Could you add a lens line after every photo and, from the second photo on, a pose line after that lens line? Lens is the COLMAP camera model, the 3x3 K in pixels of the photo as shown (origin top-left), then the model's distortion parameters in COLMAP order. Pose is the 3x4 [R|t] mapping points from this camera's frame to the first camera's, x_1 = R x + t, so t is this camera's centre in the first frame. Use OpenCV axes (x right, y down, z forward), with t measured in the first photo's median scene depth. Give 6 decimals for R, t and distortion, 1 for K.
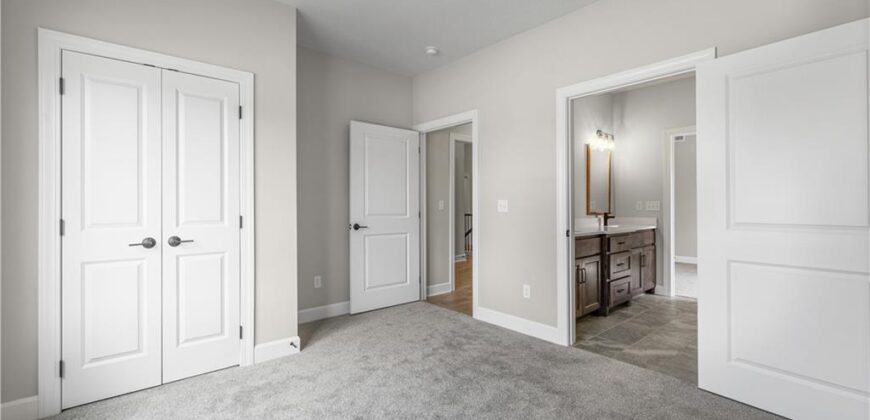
lens RADIAL K [[369.6, 0, 434.9], [0, 369.6, 209.6], [0, 0, 1]] dist [0.001570, 0.000037]
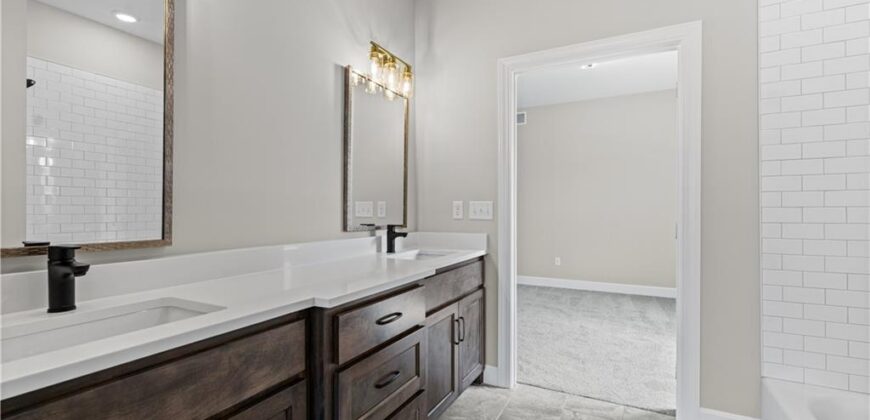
lens RADIAL K [[369.6, 0, 436.9], [0, 369.6, 209.7], [0, 0, 1]] dist [0.001570, 0.000037]
pose [[0.934604, -0.000121, 0.355690, 0.350302], [-0.000386, 0.999999, 0.001356, -0.011673], [-0.355690, -0.001405, 0.934603, 0.542332]]
